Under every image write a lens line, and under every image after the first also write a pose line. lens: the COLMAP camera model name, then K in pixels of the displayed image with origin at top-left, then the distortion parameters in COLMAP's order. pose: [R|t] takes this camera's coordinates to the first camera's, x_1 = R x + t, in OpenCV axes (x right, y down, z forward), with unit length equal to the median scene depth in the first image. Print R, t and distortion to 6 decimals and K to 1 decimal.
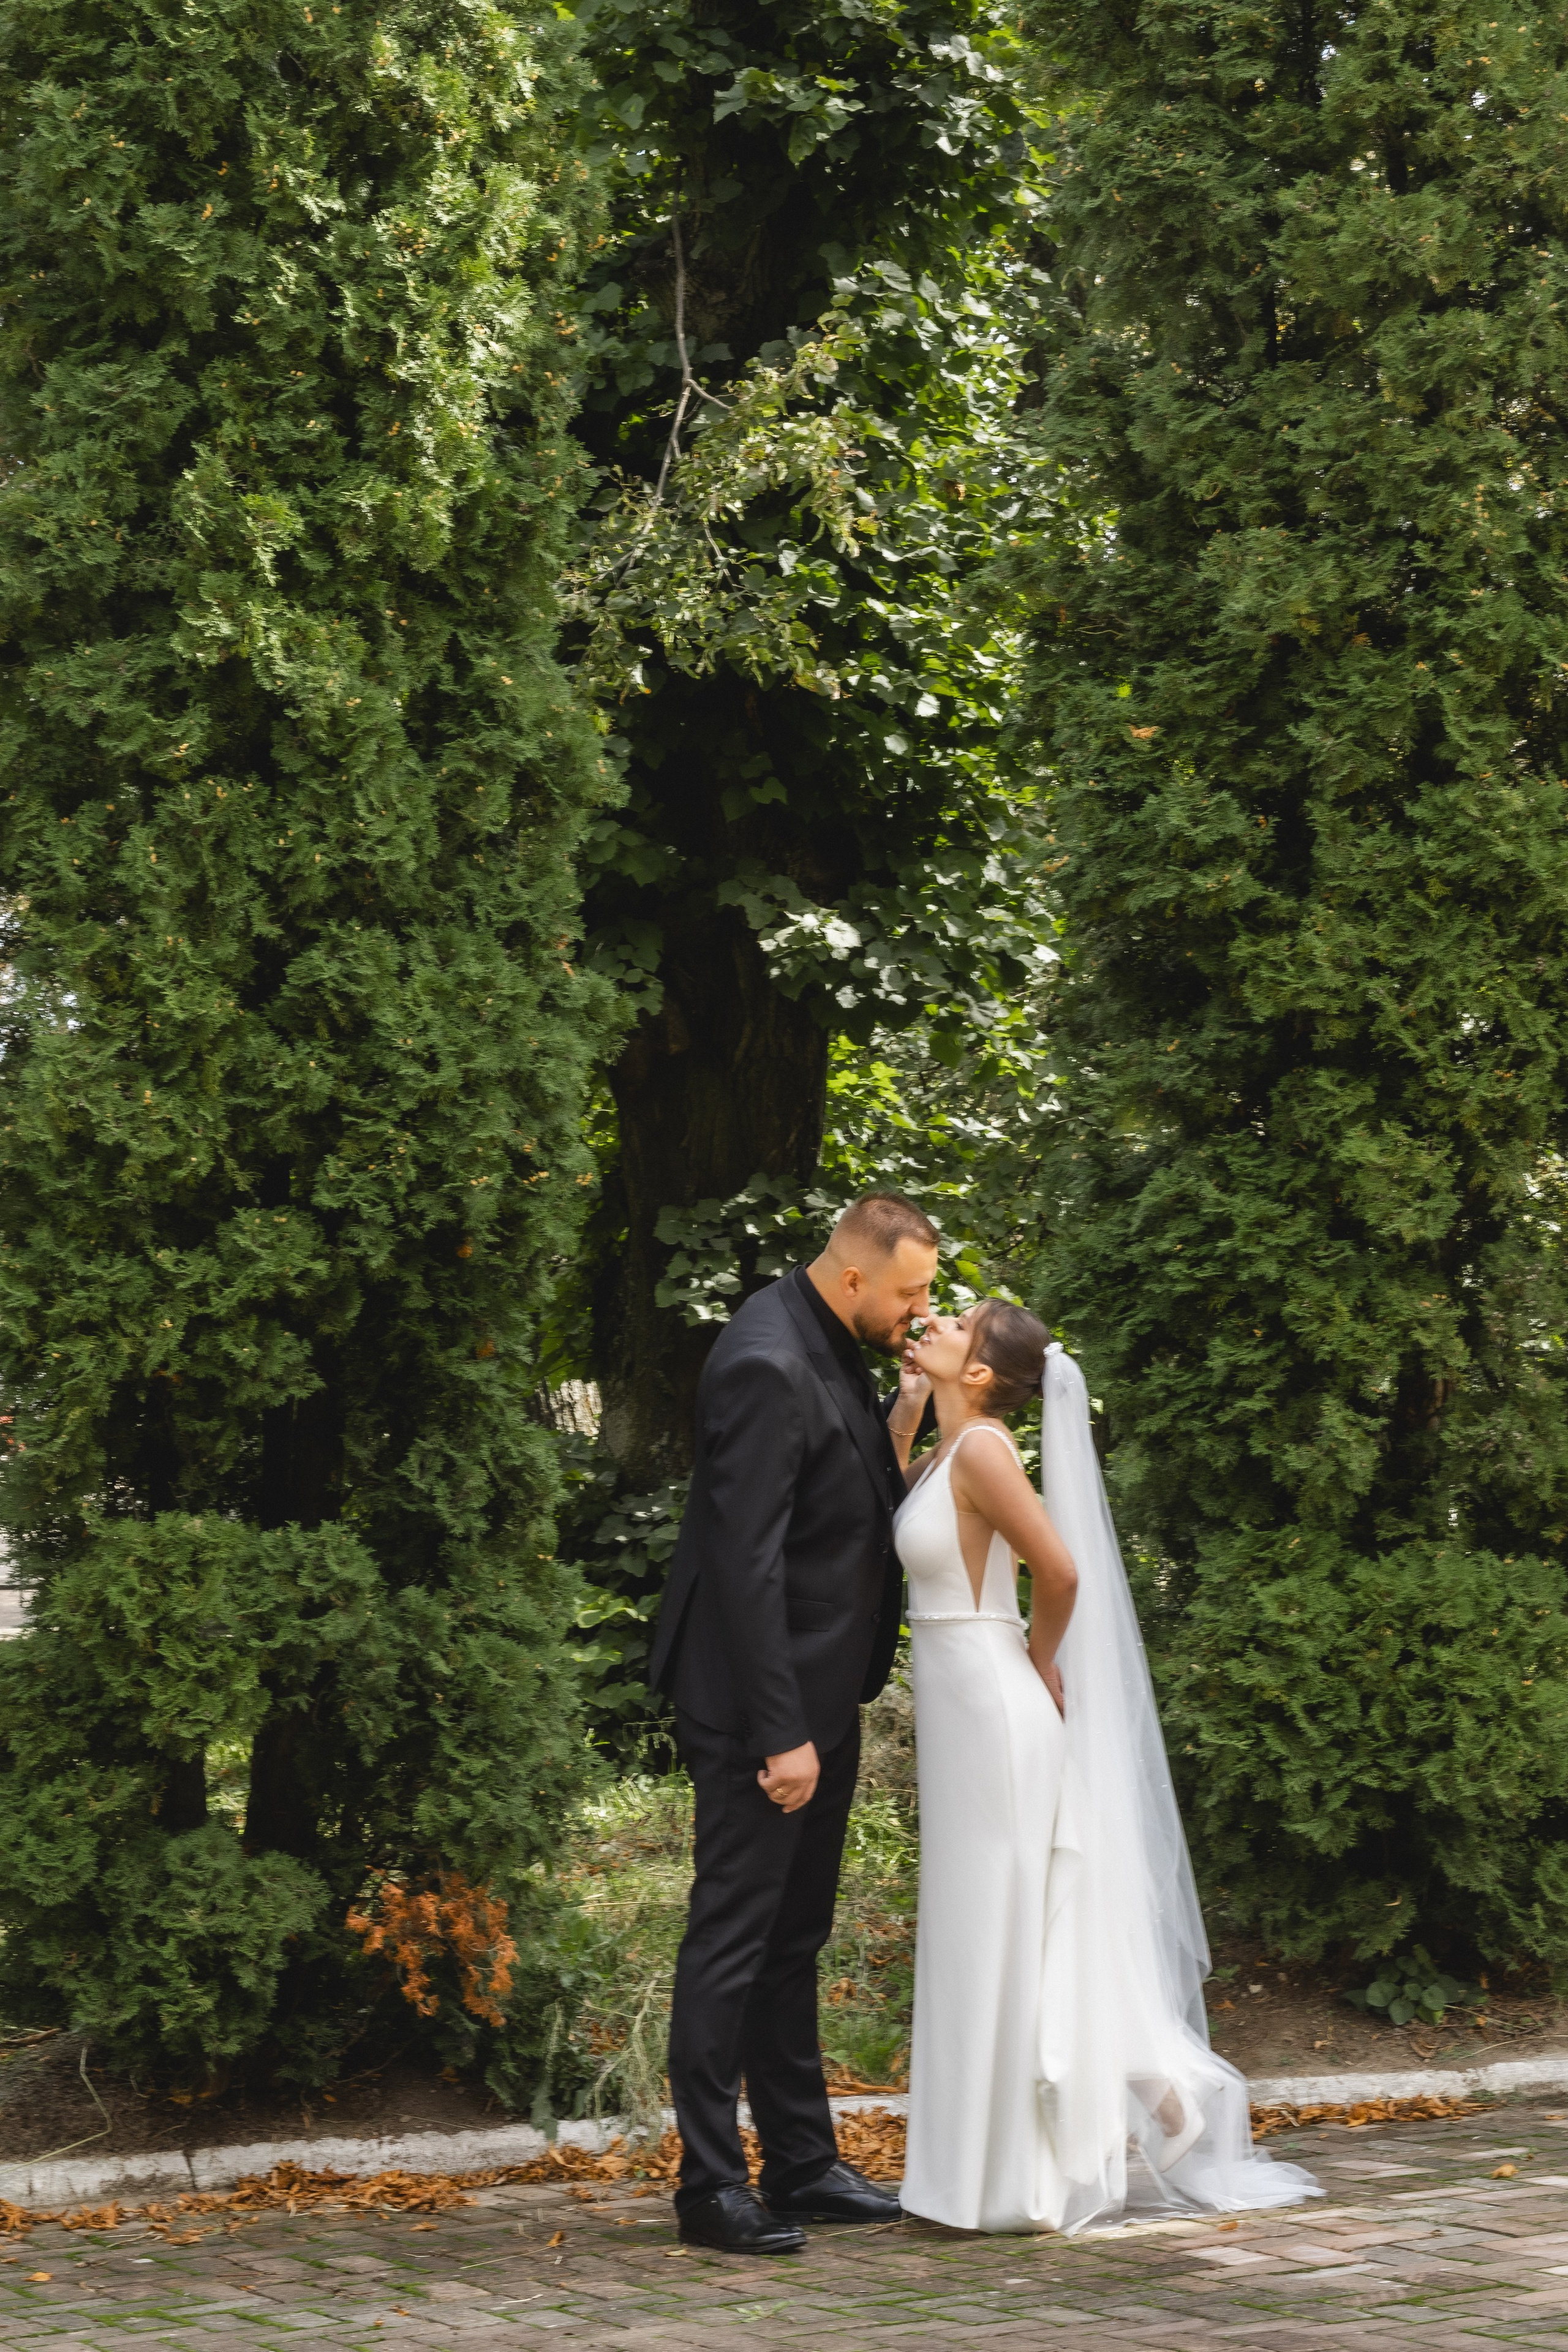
lens RADIAL K [[5594.5, 0, 784.0], [0, 5594.5, 1176.0], [0, 0, 1]] dist [0.029407, 0.004952]
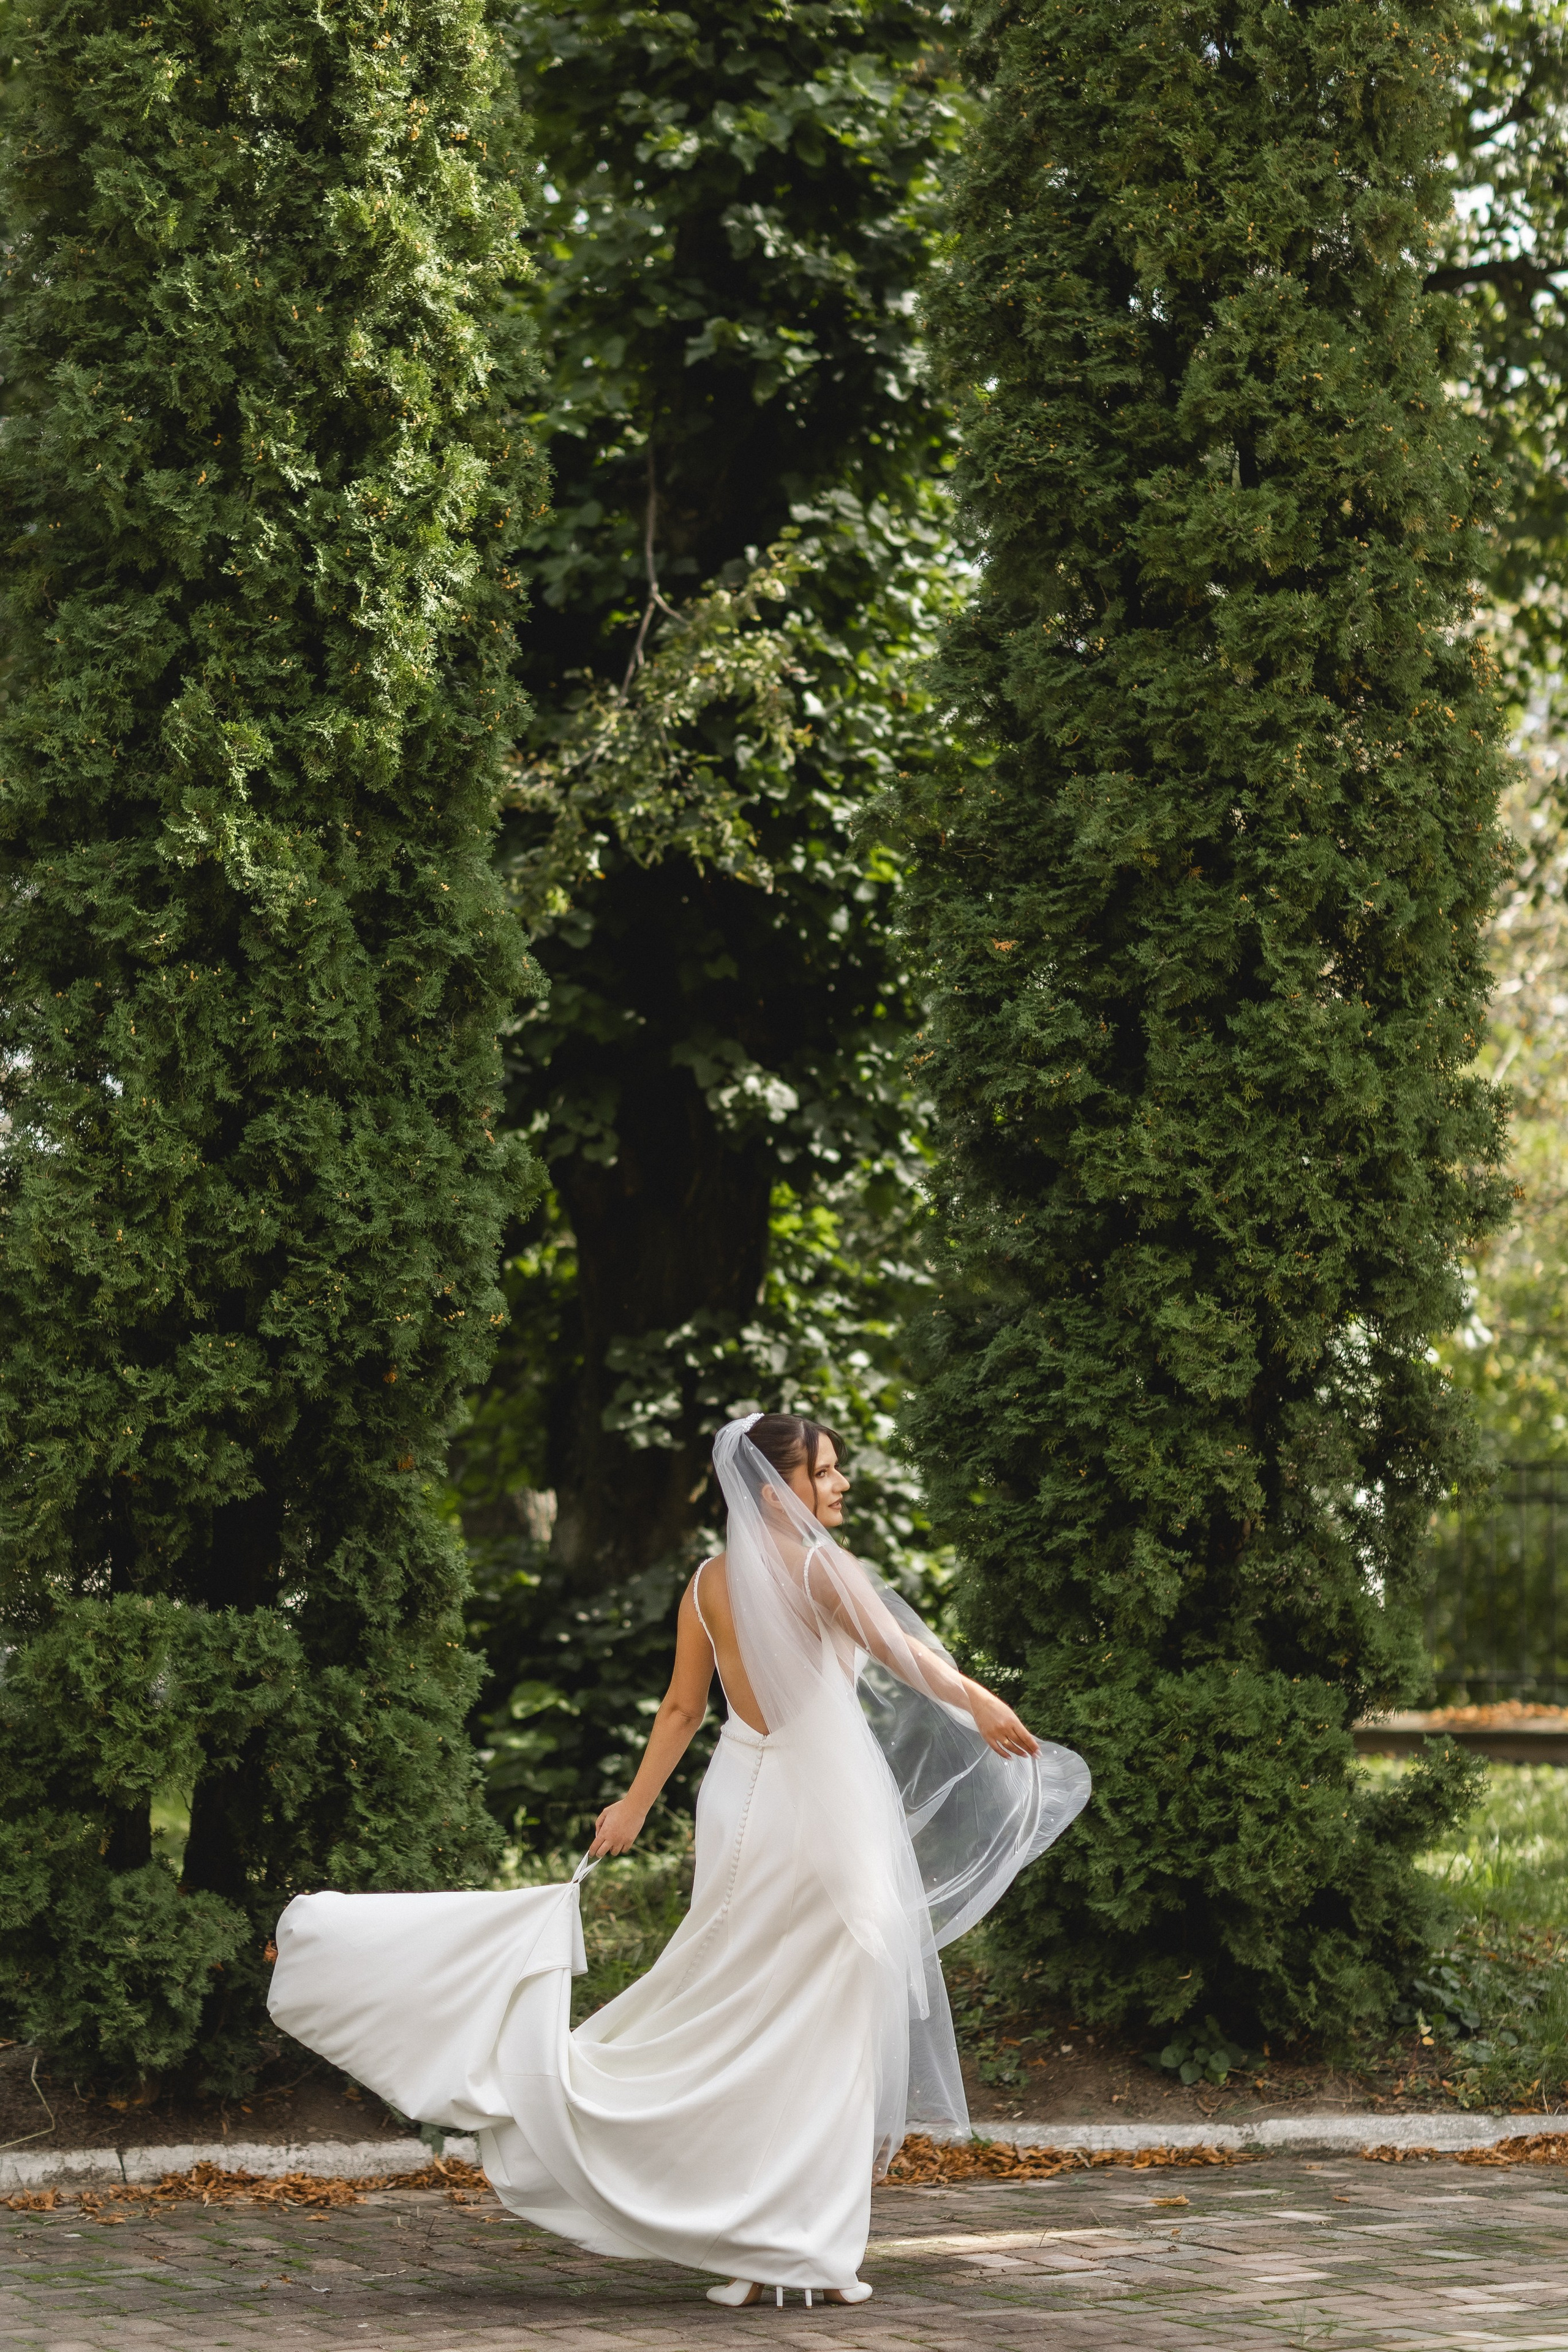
lens RADIAL K [[5679.3, 0, 782.8], [0, 5679.3, 1133.2], [0, 0, 1]] dist [0.062715, -0.573015]
pose [[0.999261, 0.036251, -0.012807, 0.036510], [-0.036584, 0.998972, -0.026780, -0.008283], [0.011823, 0.027229, 0.999559, -0.171150]]
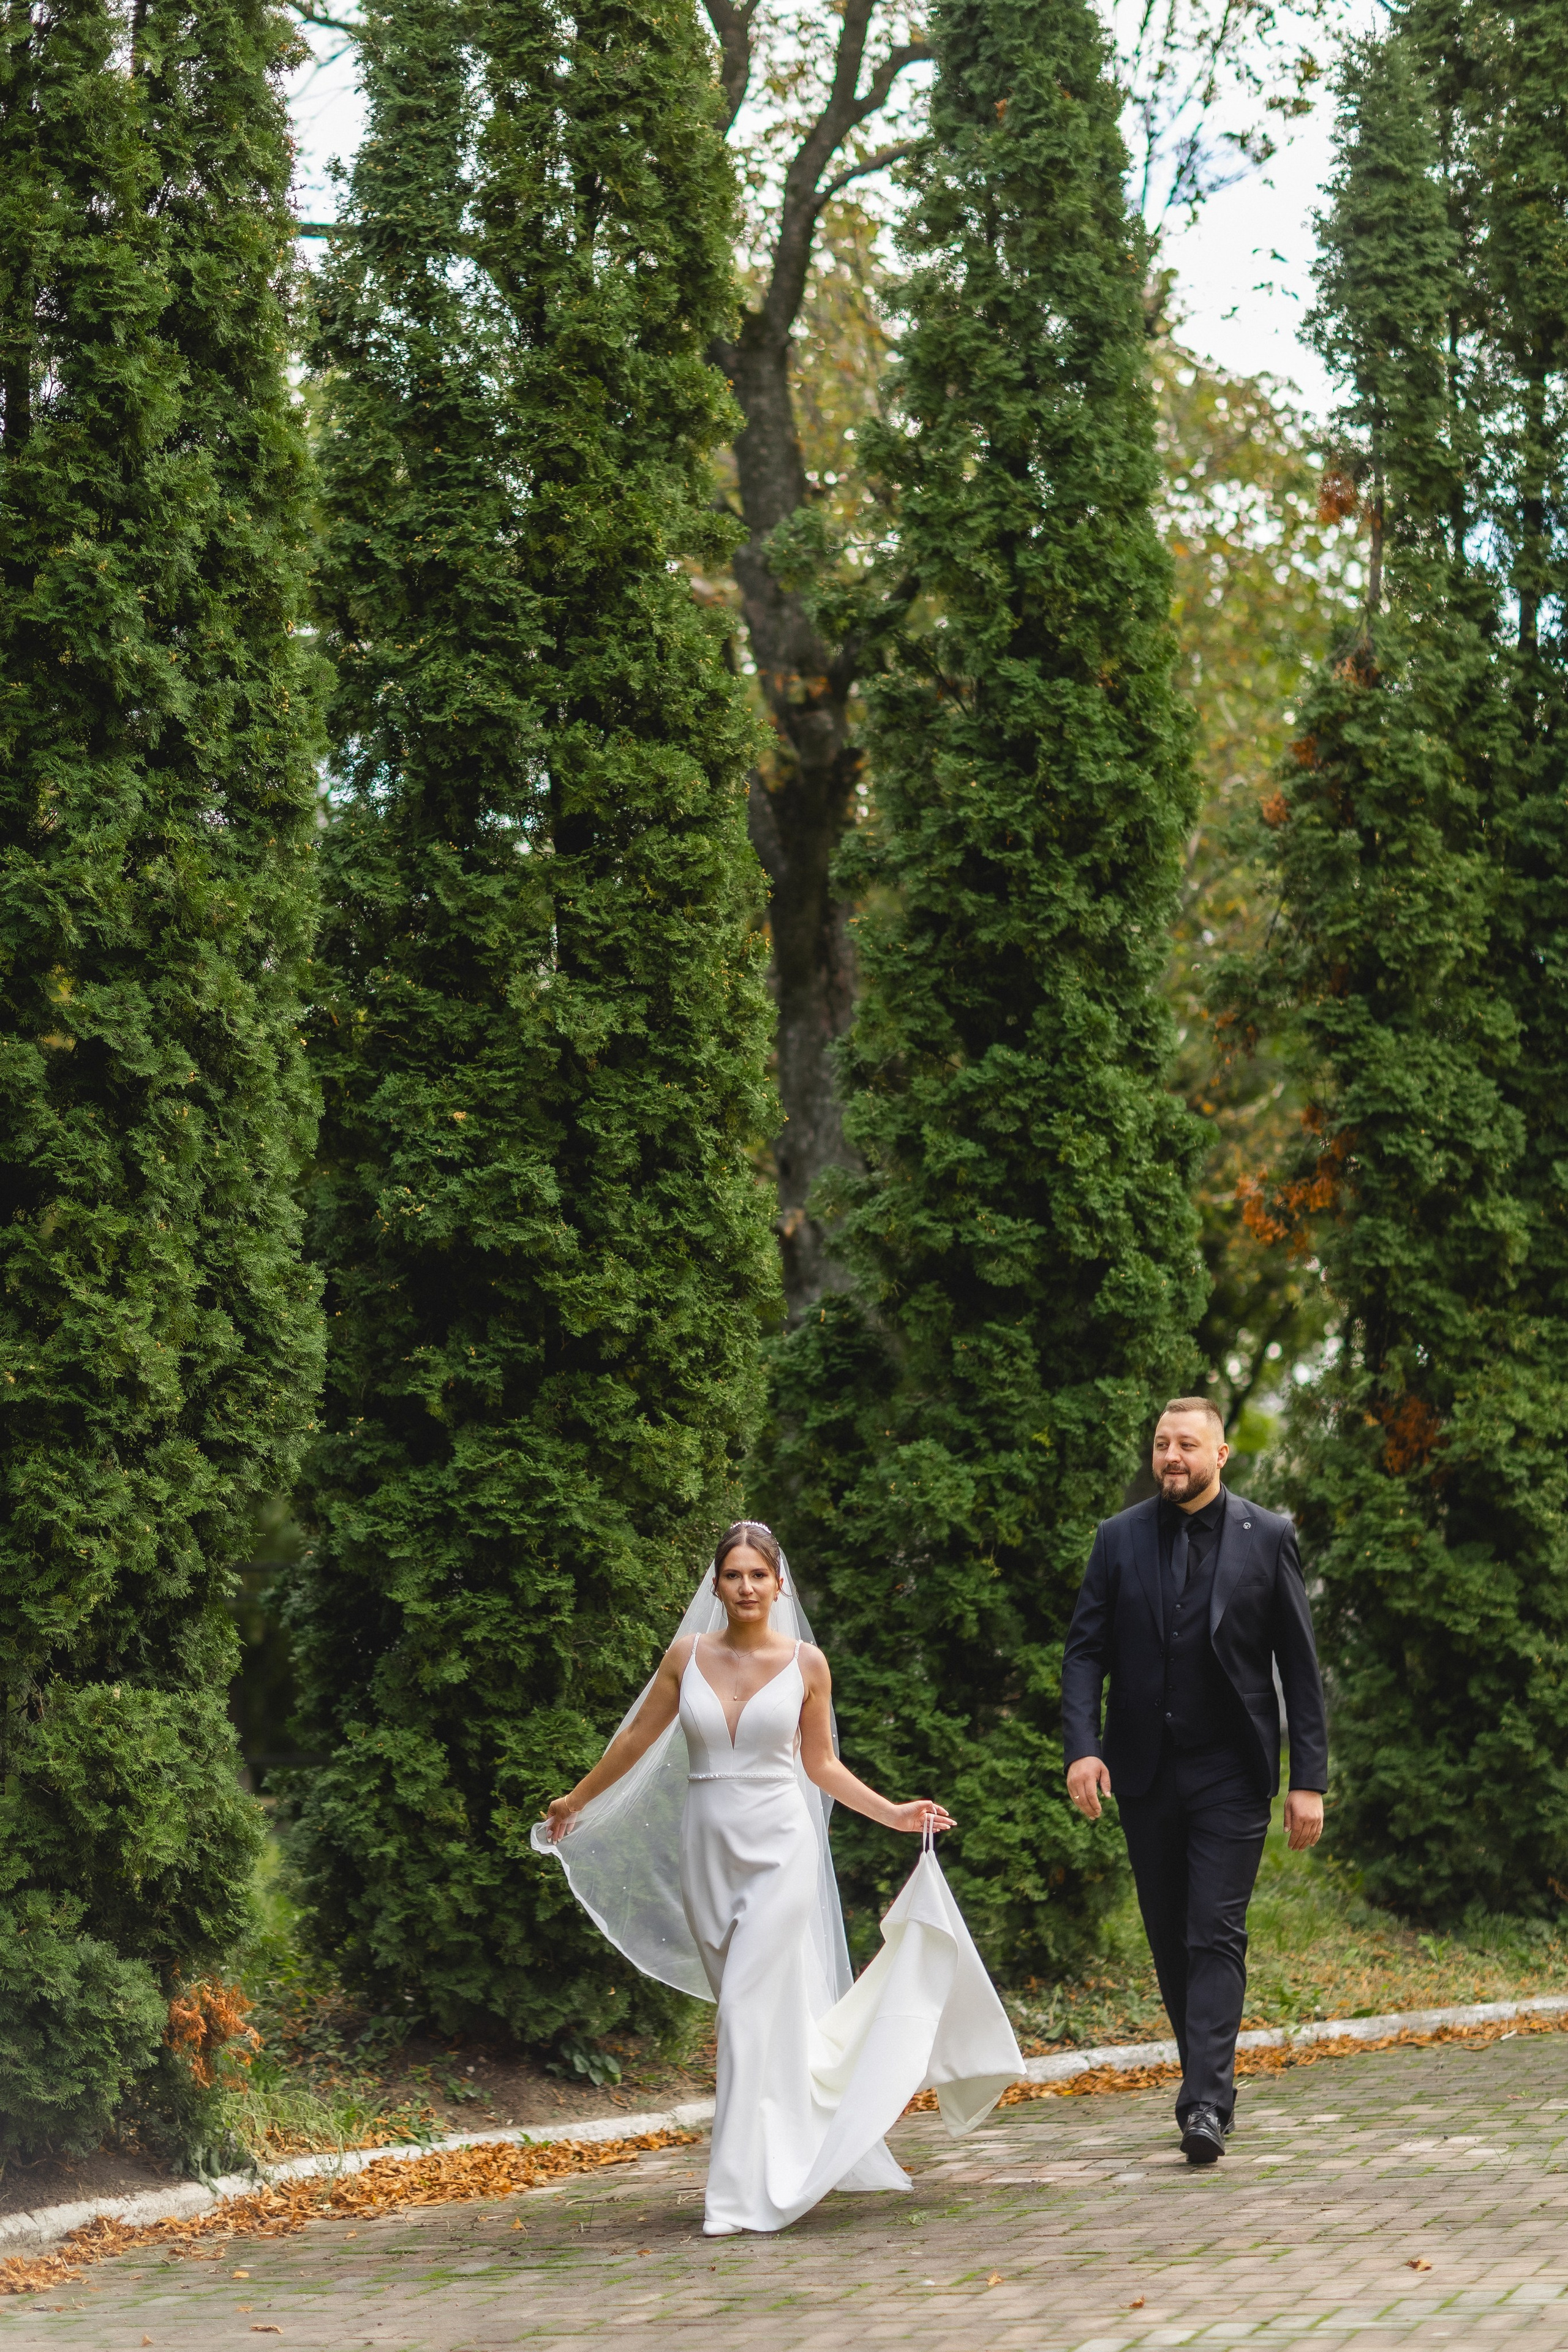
lens RADIAL K [[5594.5, 0, 784.0], [0, 5594.5, 1176.0], [0, 0, 1]] dist [0.029407, 0.004952]
pose [[0.690116, 0.073784, 0.719928, -0.879089], [-0.015956, 0.996099, -0.086793, 0.051789], [-0.723523, 0.048410, 0.688600, 0.028528]]
